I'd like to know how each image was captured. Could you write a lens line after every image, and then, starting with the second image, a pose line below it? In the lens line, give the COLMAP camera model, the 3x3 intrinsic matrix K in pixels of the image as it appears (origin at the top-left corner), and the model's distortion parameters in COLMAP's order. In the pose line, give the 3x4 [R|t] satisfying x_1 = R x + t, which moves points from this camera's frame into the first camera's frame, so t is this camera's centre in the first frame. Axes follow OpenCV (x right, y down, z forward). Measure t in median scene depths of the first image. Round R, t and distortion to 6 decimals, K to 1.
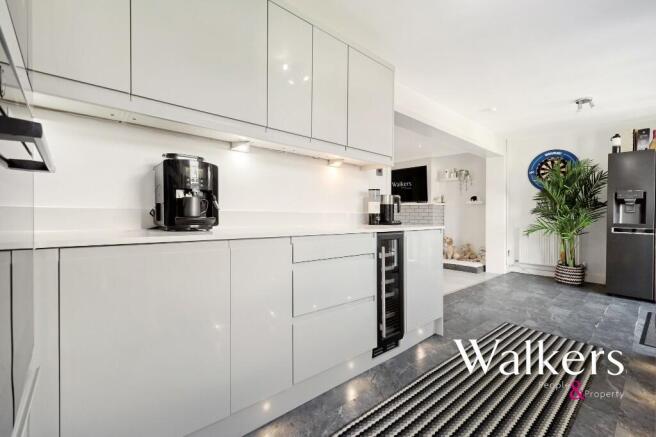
lens RADIAL K [[285.7, 0, 330.1], [0, 285.7, 216.1], [0, 0, 1]] dist [-0.000417, 0.000109]
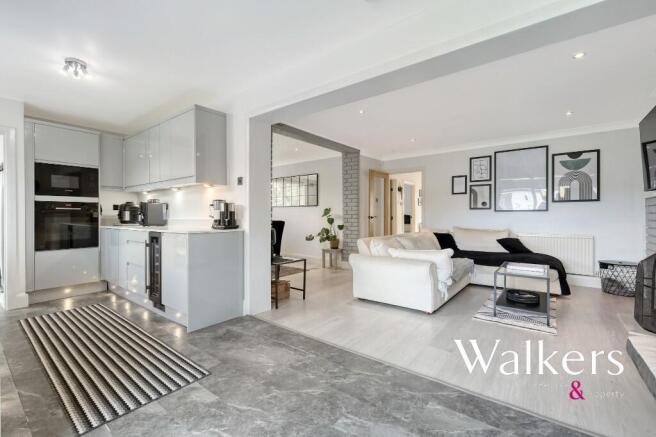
lens RADIAL K [[285.7, 0, 330.1], [0, 285.7, 216.1], [0, 0, 1]] dist [-0.000417, 0.000109]
pose [[0.195251, -0.002929, -0.980749, 1.371214], [0.002934, 0.999993, -0.002402, -0.016752], [0.980749, -0.002408, 0.195258, 1.155764]]
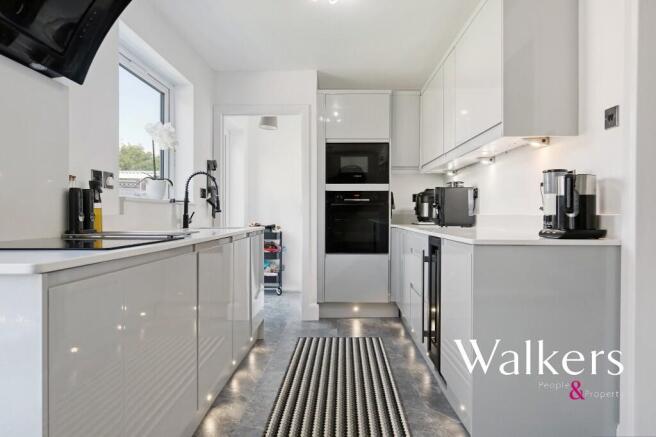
lens RADIAL K [[424.0, 0, 329.0], [0, 424.0, 215.9], [0, 0, 1]] dist [0.002677, 0.000248]
pose [[-0.677493, -0.001997, -0.735527, 0.972305], [-0.005905, 0.999979, 0.002724, -0.005354], [0.735506, 0.006189, -0.677490, 1.152588]]
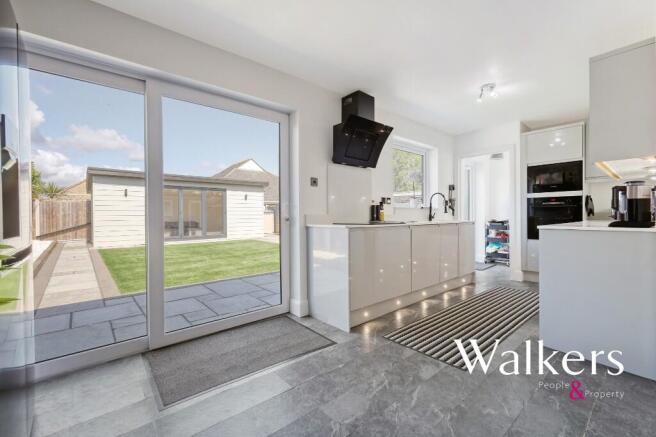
lens RADIAL K [[285.7, 0, 330.1], [0, 285.7, 216.1], [0, 0, 1]] dist [-0.000417, 0.000109]
pose [[-0.999965, 0.002309, 0.008069, 0.932200], [0.002353, 0.999983, 0.005405, -0.003067], [-0.008057, 0.005423, -0.999953, 1.691993]]
